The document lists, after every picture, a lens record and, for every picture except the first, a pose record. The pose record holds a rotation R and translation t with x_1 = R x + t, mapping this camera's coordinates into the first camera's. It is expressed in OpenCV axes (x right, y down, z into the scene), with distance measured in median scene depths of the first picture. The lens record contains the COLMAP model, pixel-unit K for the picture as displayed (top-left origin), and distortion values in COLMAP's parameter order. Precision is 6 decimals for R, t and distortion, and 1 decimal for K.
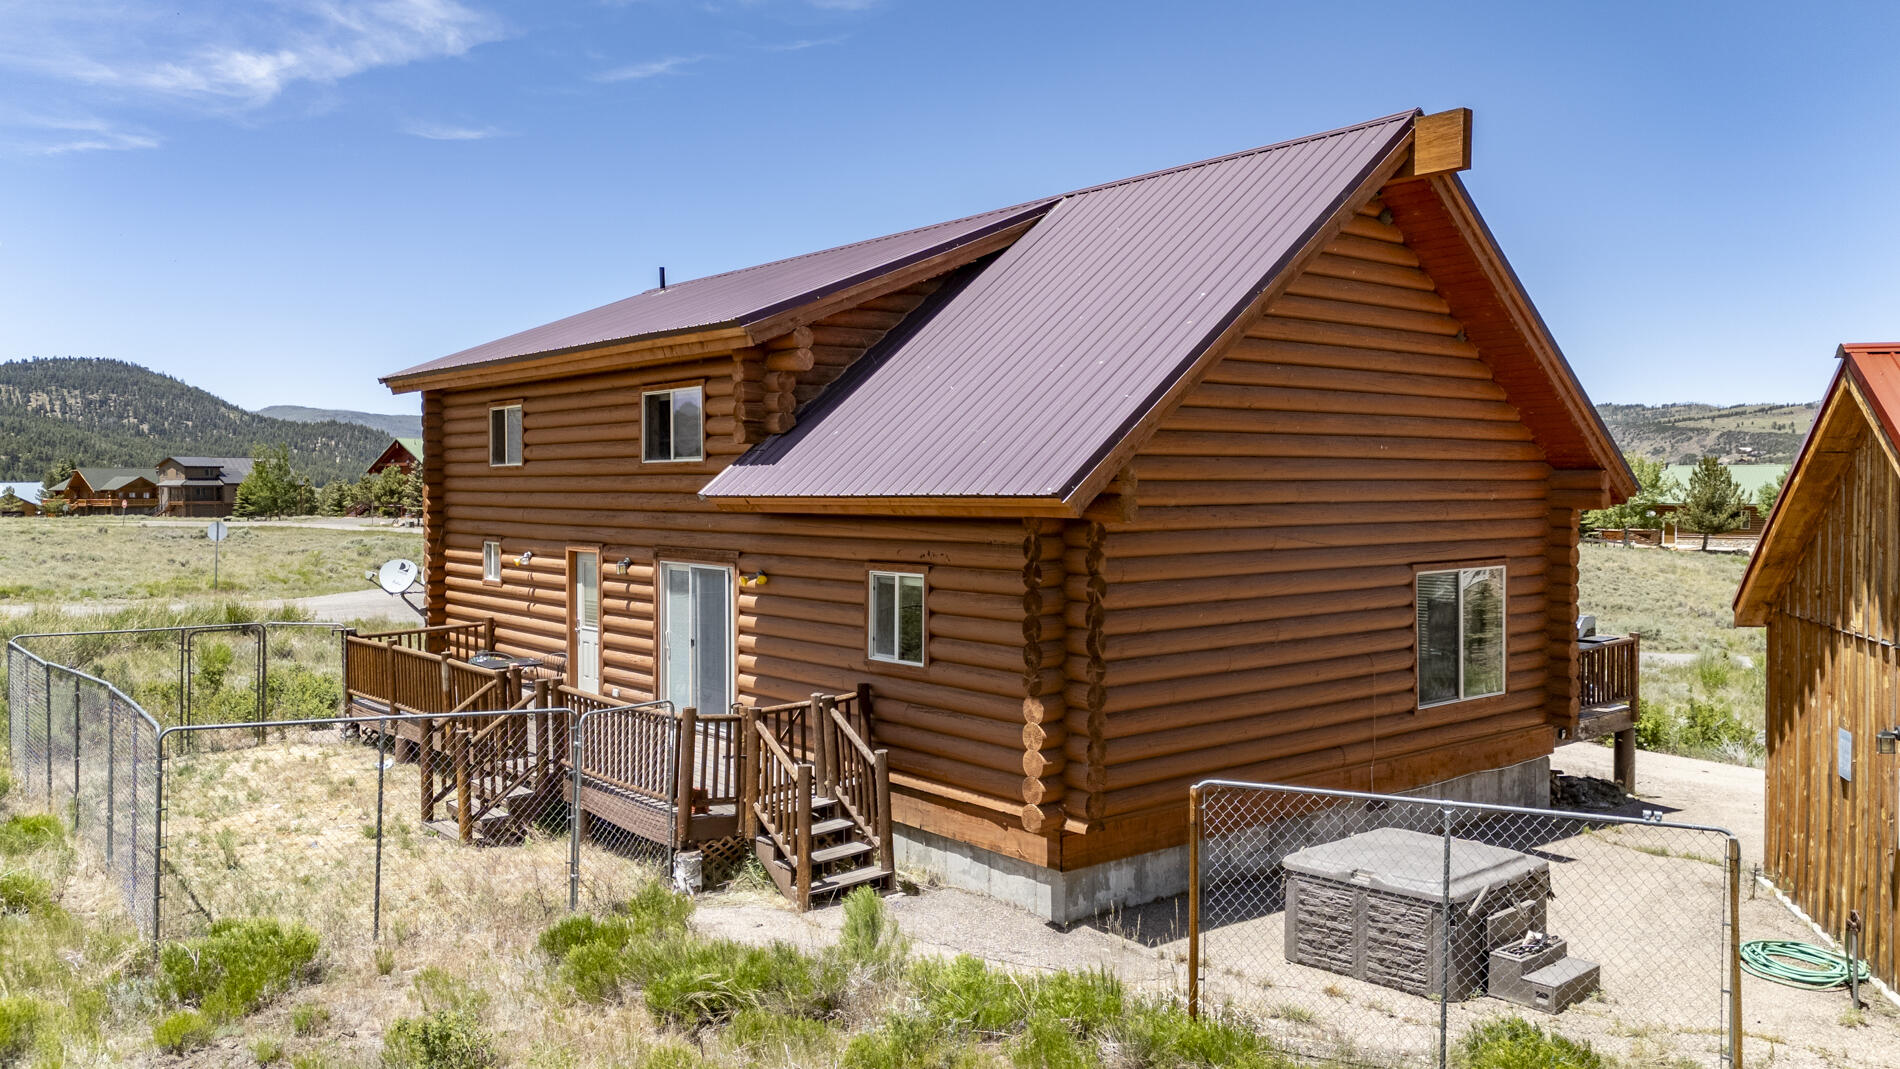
lens RADIAL K [[1383.7, 0, 970.2], [0, 1383.7, 526.9], [0, 0, 1]] dist [0.137267, -0.151731]
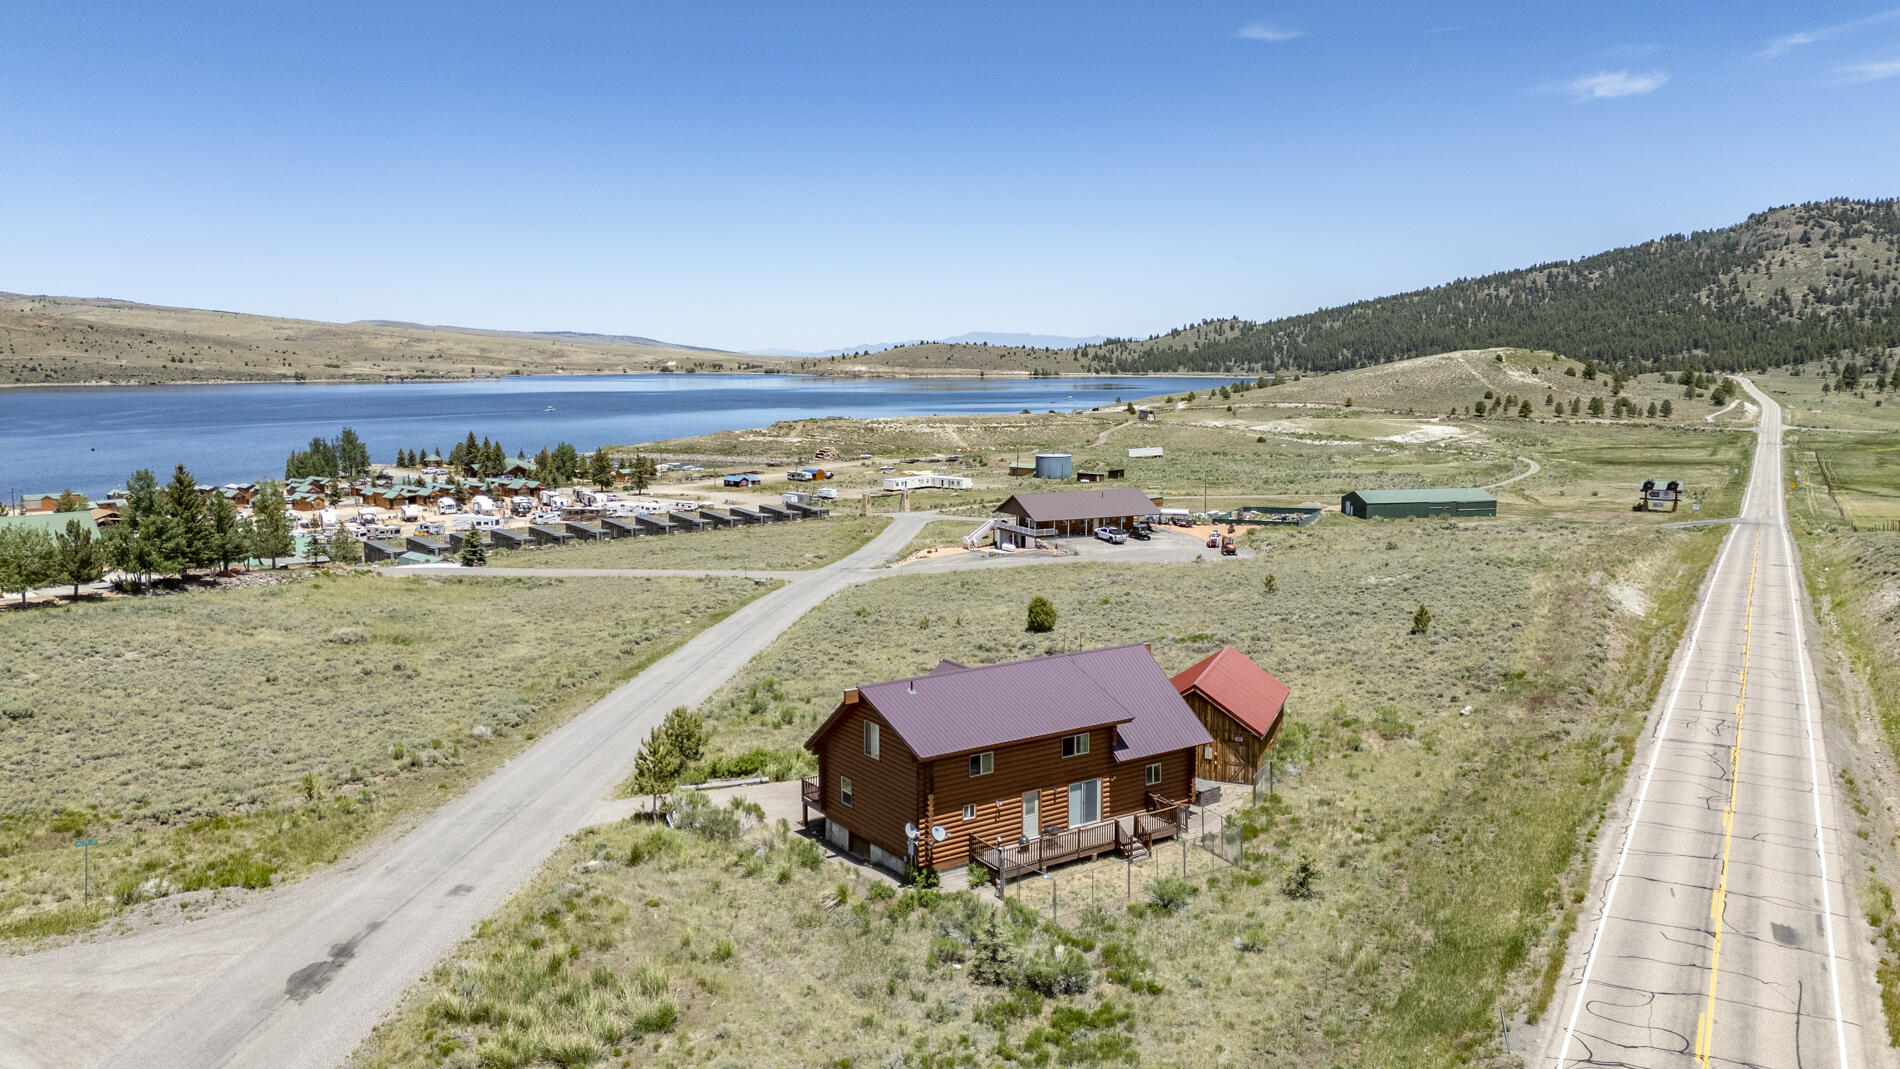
lens RADIAL K [[1393.4, 0, 942.3], [0, 1393.4, 526.5], [0, 0, 1]] dist [0.098804, -0.093902]
pose [[0.107338, -0.128171, 0.985926, -3.572264], [0.025674, 0.991682, 0.126124, -1.049701], [-0.993891, 0.011775, 0.109736, 0.911122]]
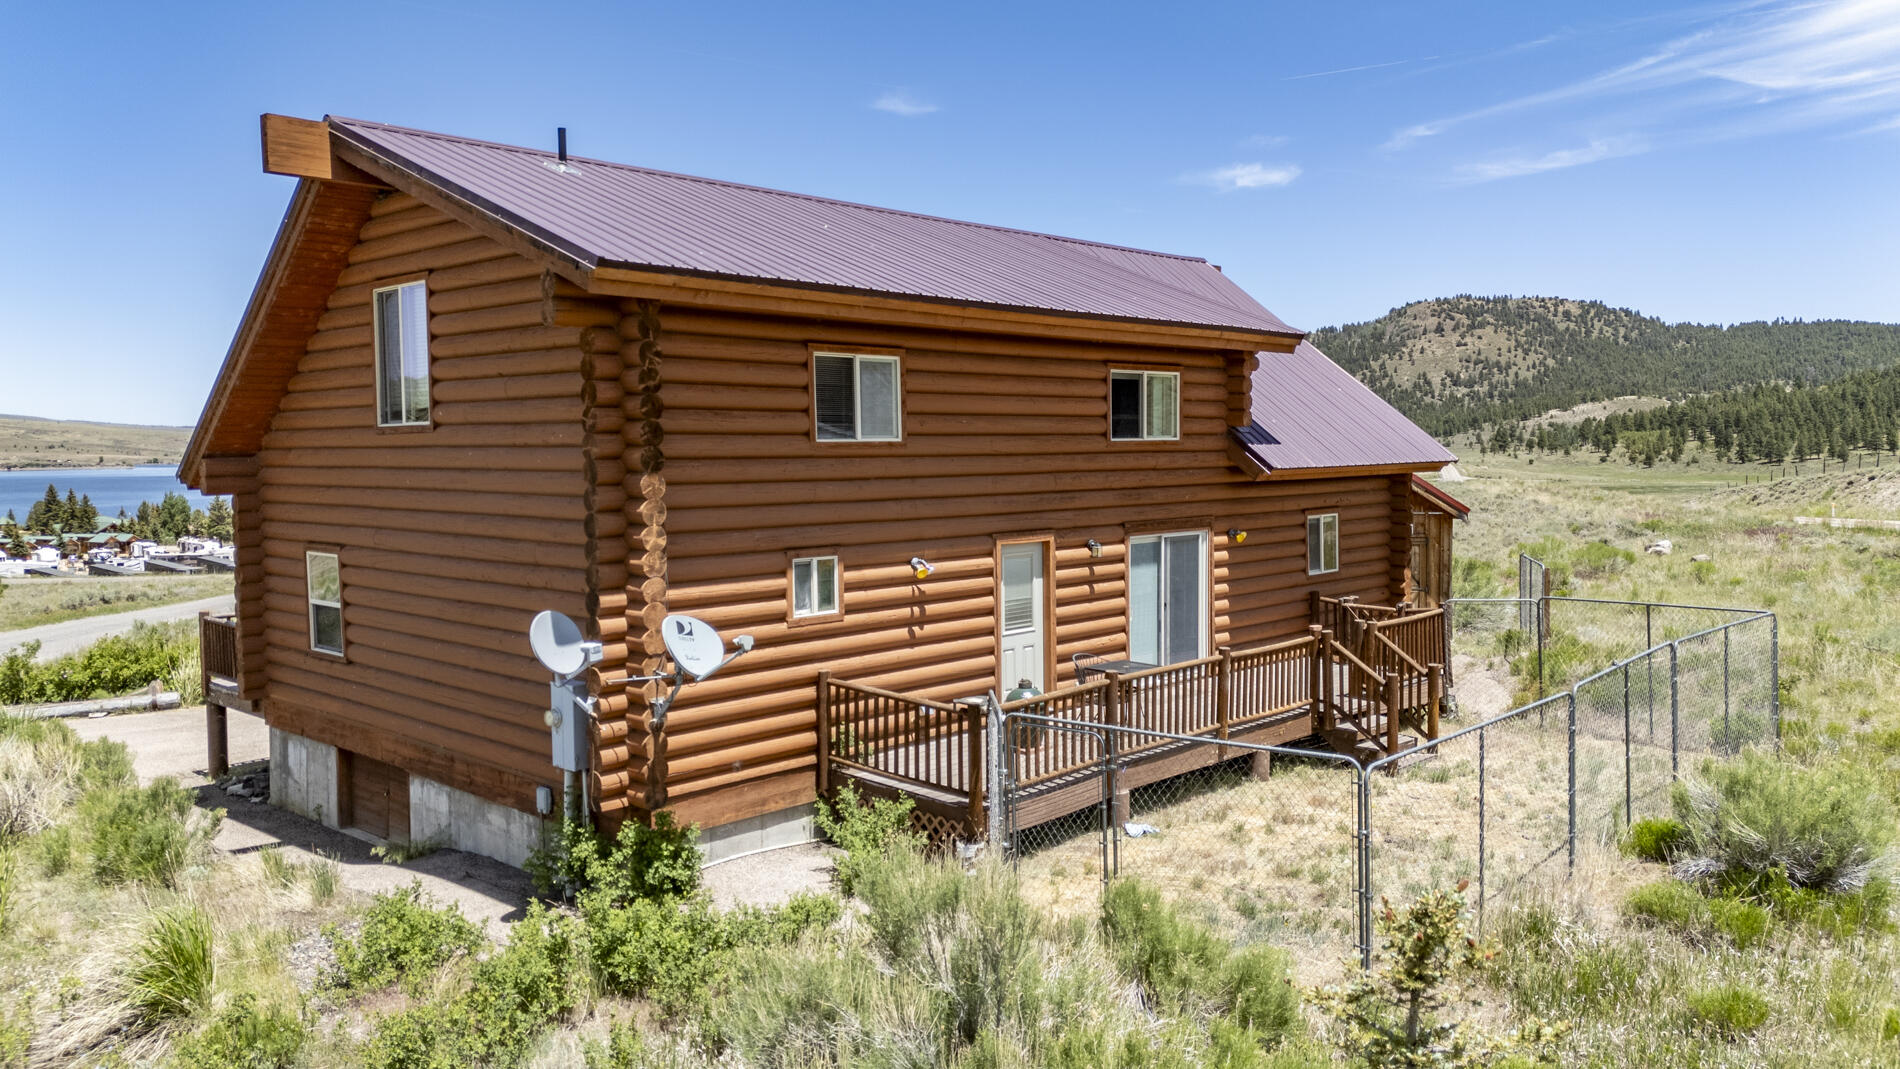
lens RADIAL K [[1393.4, 0, 942.3], [0, 1393.4, 526.5], [0, 0, 1]] dist [0.098804, -0.093902]
pose [[-0.100738, -0.063318, 0.992896, -1.211333], [0.031511, 0.997269, 0.066794, -0.055467], [-0.994414, 0.038016, -0.098467, 1.220744]]
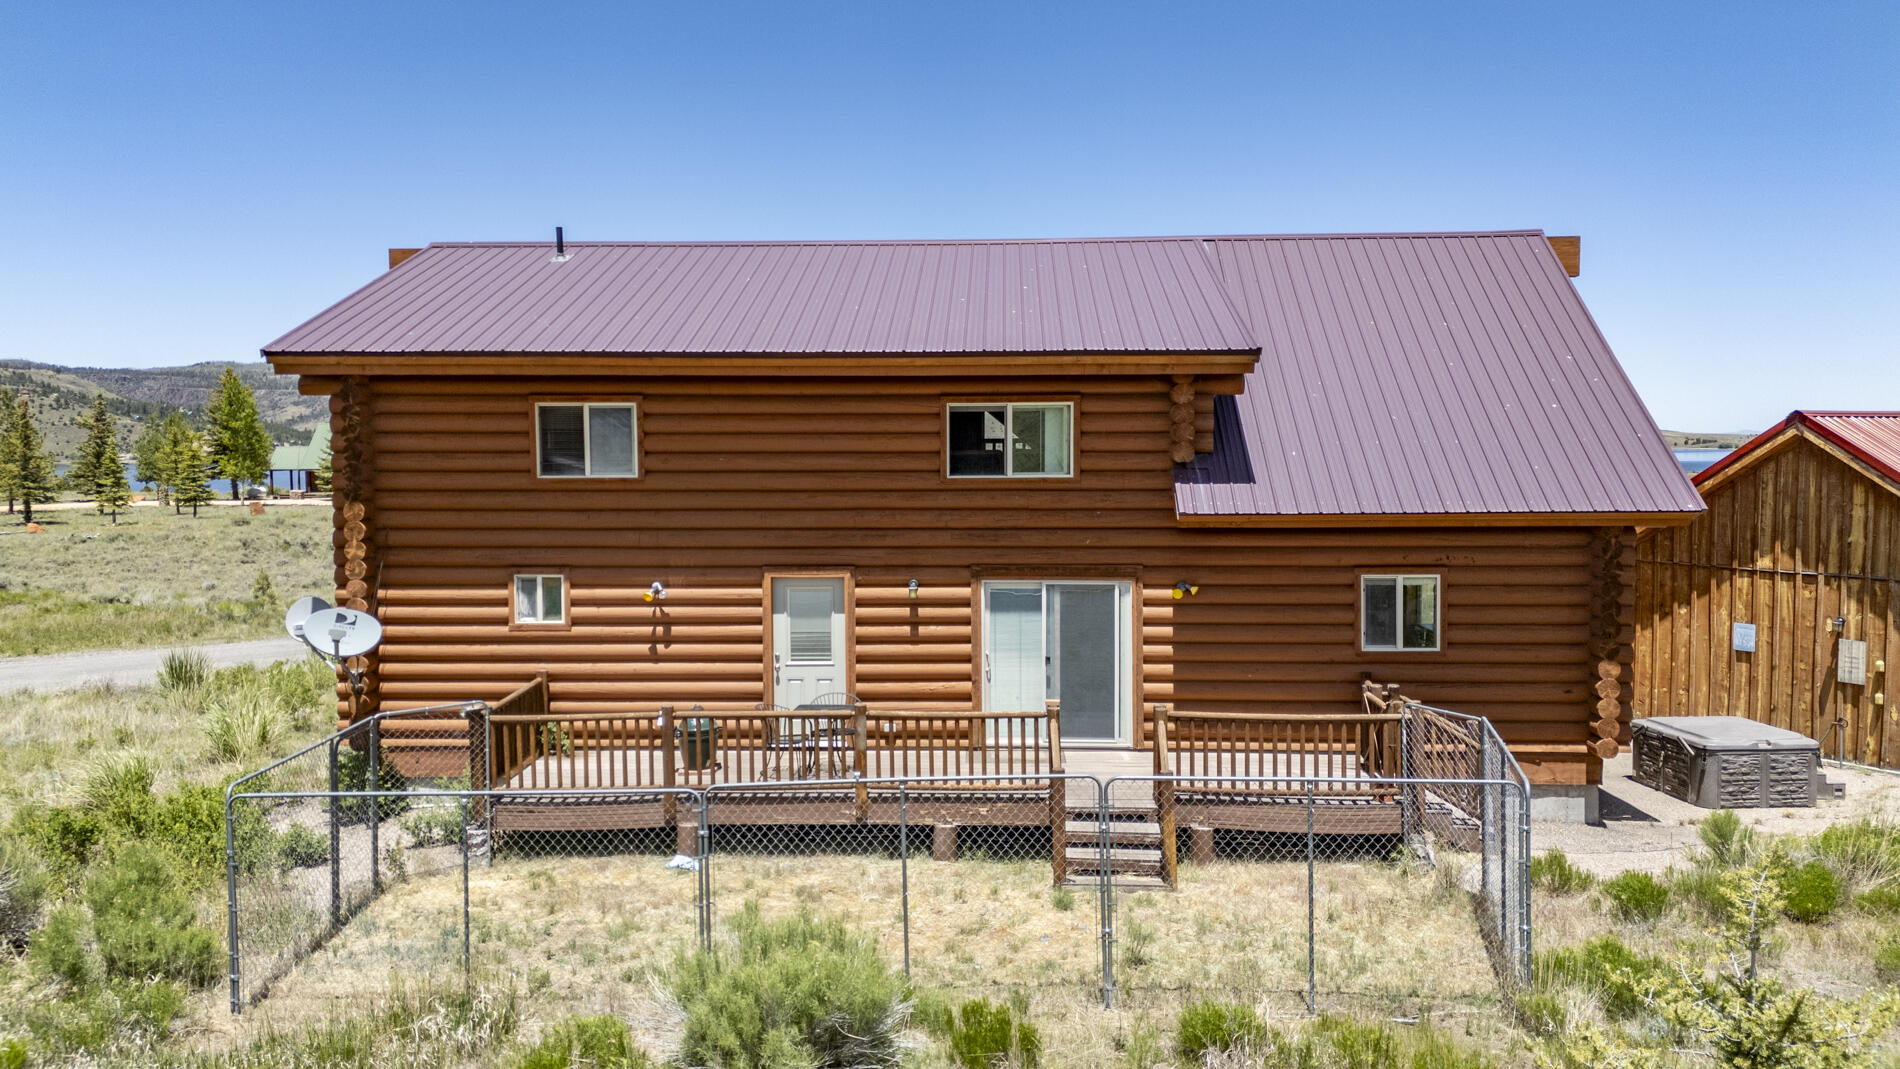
lens RADIAL K [[1401.7, 0, 941.5], [0, 1401.7, 509.2], [0, 0, 1]] dist [0.104302, -0.104101]
pose [[0.674943, -0.046324, 0.736414, -0.936466], [0.024803, 0.998888, 0.040102, -0.063201], [-0.737453, -0.008801, 0.675342, 0.364404]]
